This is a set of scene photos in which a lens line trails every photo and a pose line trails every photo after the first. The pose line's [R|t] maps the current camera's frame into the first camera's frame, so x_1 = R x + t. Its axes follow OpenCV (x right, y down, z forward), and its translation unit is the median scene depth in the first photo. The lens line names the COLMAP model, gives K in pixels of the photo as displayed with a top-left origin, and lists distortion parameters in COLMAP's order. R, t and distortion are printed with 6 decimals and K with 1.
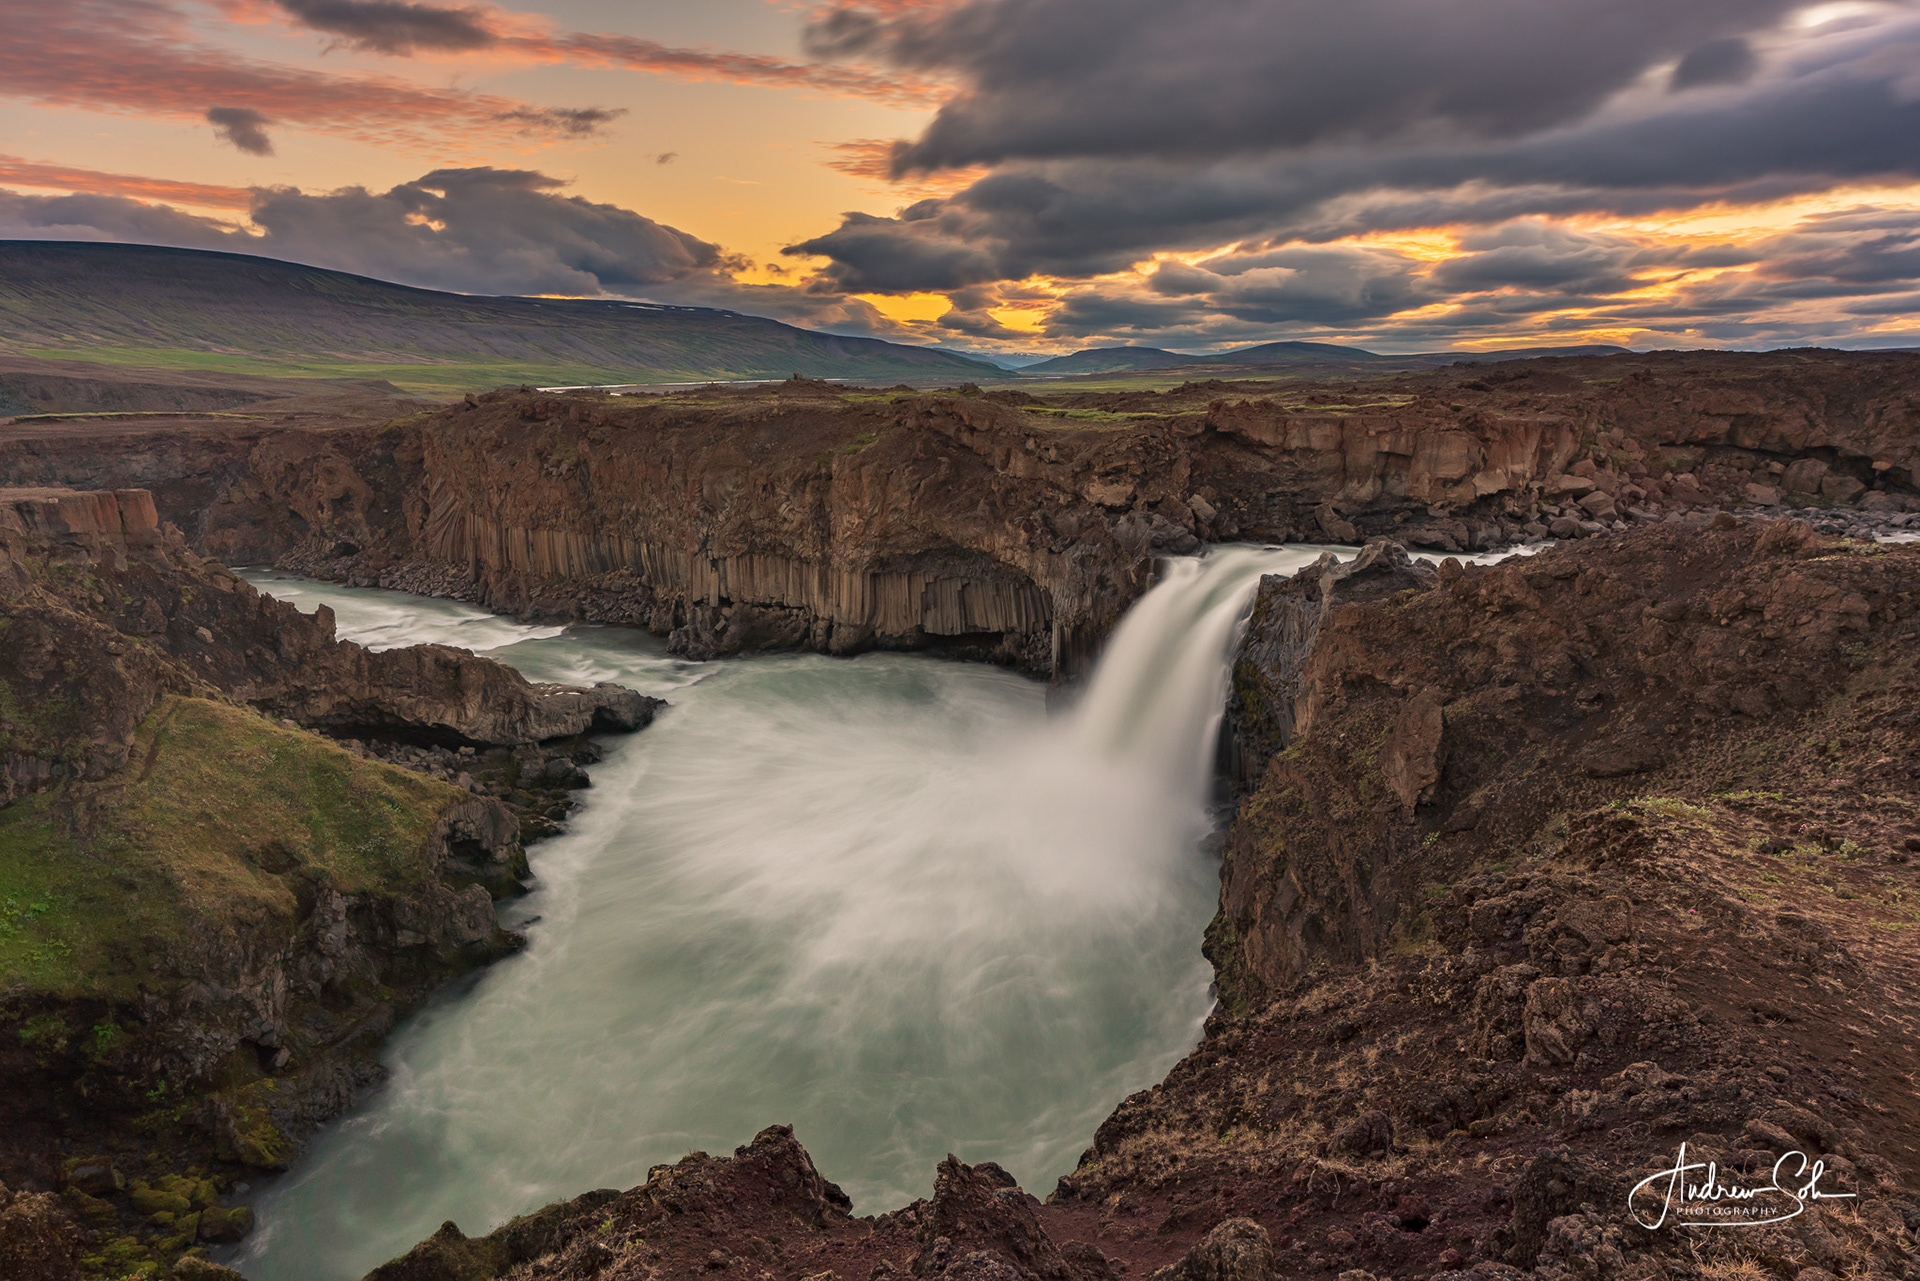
lens RADIAL K [[1094.5, 0, 961.0], [0, 1094.5, 638.3], [0, 0, 1]] dist [-0.006848, 0.000511]
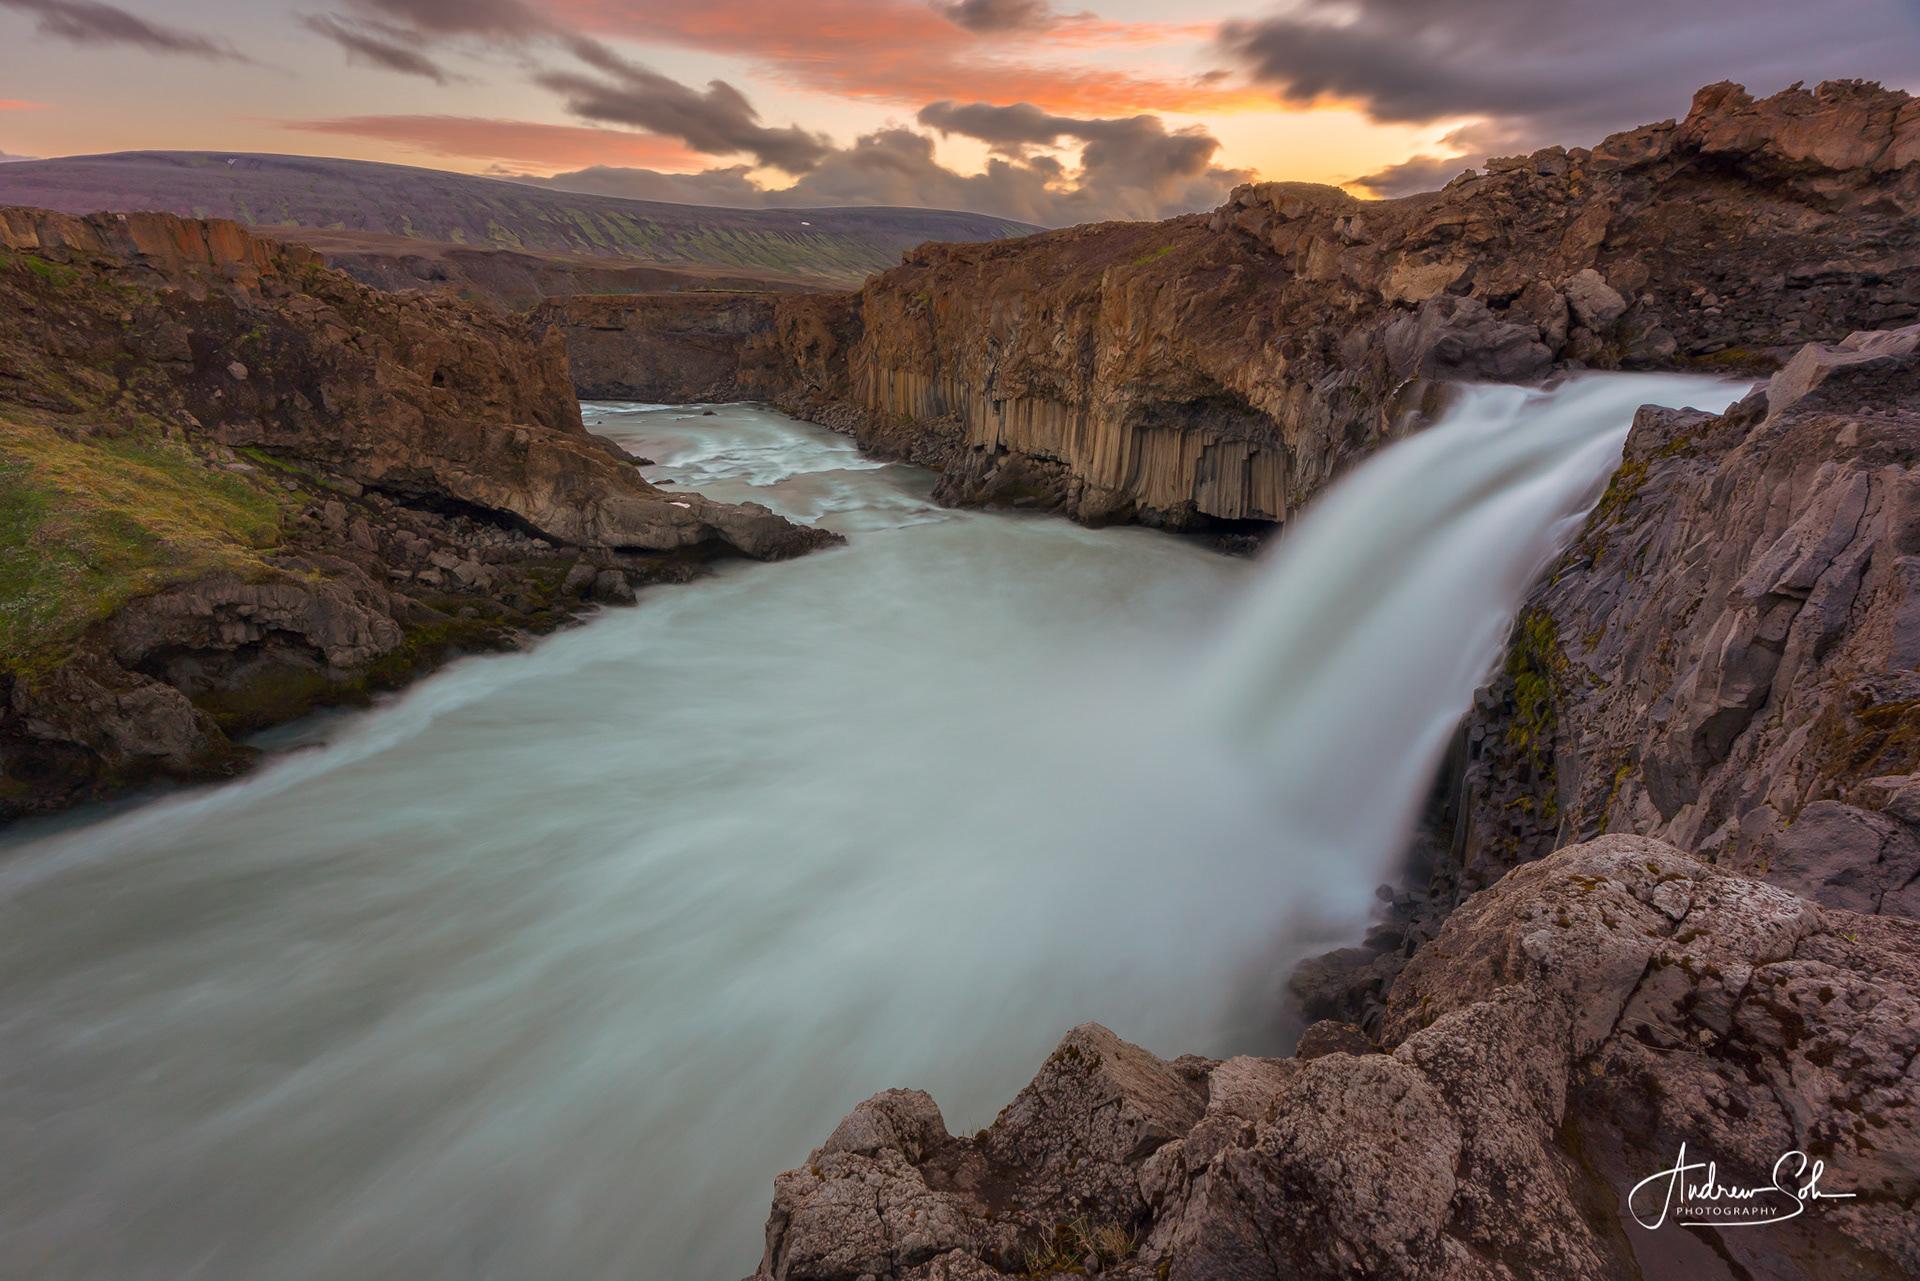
lens RADIAL K [[855.8, 0, 954.3], [0, 855.8, 643.0], [0, 0, 1]] dist [-0.006905, 0.003367]
pose [[0.833562, 0.213009, -0.509707, 0.161929], [-0.142836, 0.974400, 0.173616, 0.005825], [0.533640, -0.071915, 0.842648, 0.395773]]
